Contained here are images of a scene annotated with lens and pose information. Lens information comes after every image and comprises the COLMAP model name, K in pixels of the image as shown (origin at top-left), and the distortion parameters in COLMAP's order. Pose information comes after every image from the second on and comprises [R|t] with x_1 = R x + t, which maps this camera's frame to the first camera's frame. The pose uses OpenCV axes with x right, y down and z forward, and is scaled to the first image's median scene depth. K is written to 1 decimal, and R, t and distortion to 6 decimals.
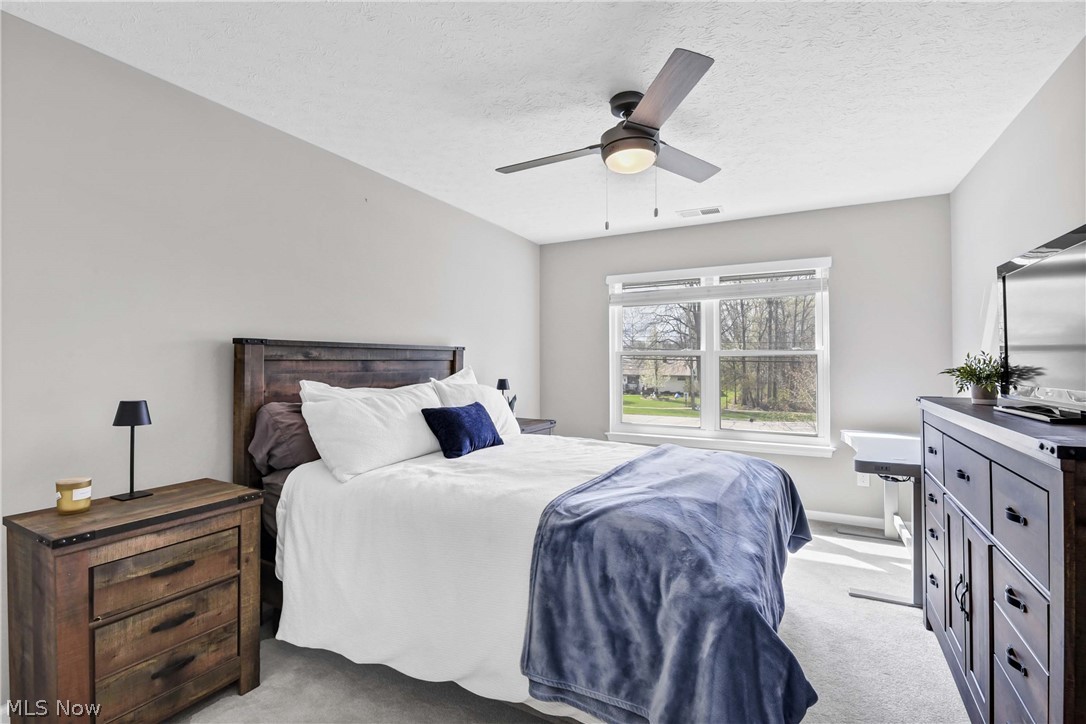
lens RADIAL K [[497.1, 0, 542.9], [0, 497.1, 355.9], [0, 0, 1]] dist [-0.004719, -0.005934]
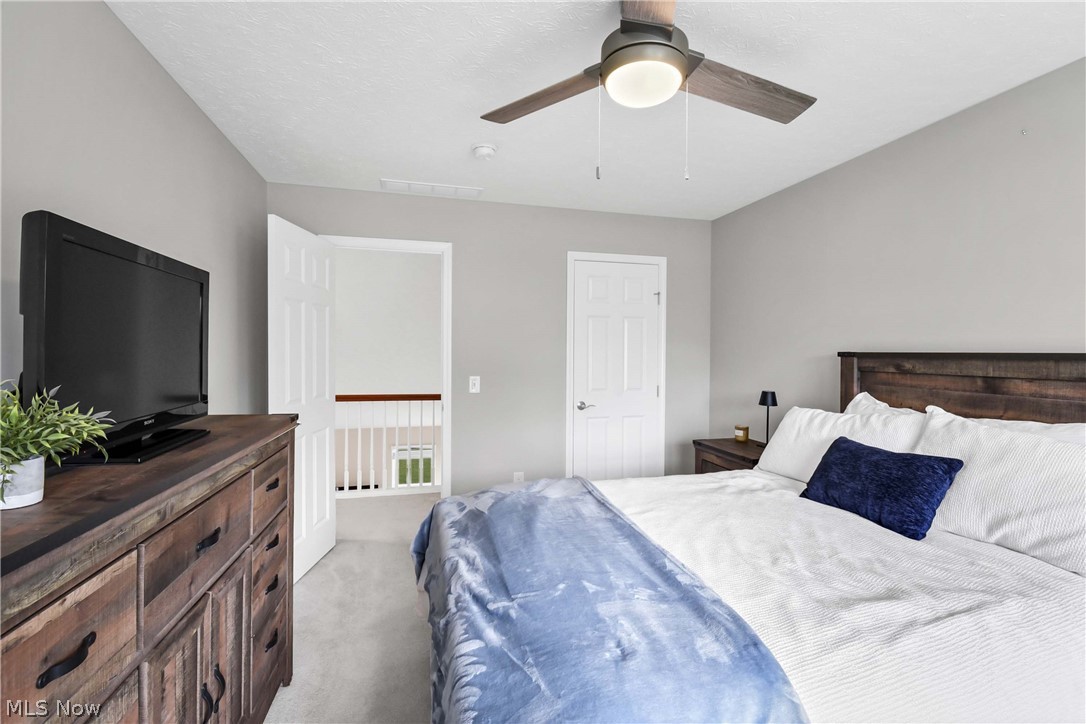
lens RADIAL K [[497.1, 0, 543.3], [0, 497.1, 358.6], [0, 0, 1]] dist [-0.004719, -0.005934]
pose [[-0.752145, 0.000290, -0.658997, 0.610563], [-0.002578, 0.999991, 0.003382, -0.018556], [0.658993, 0.004243, -0.752138, 1.211184]]
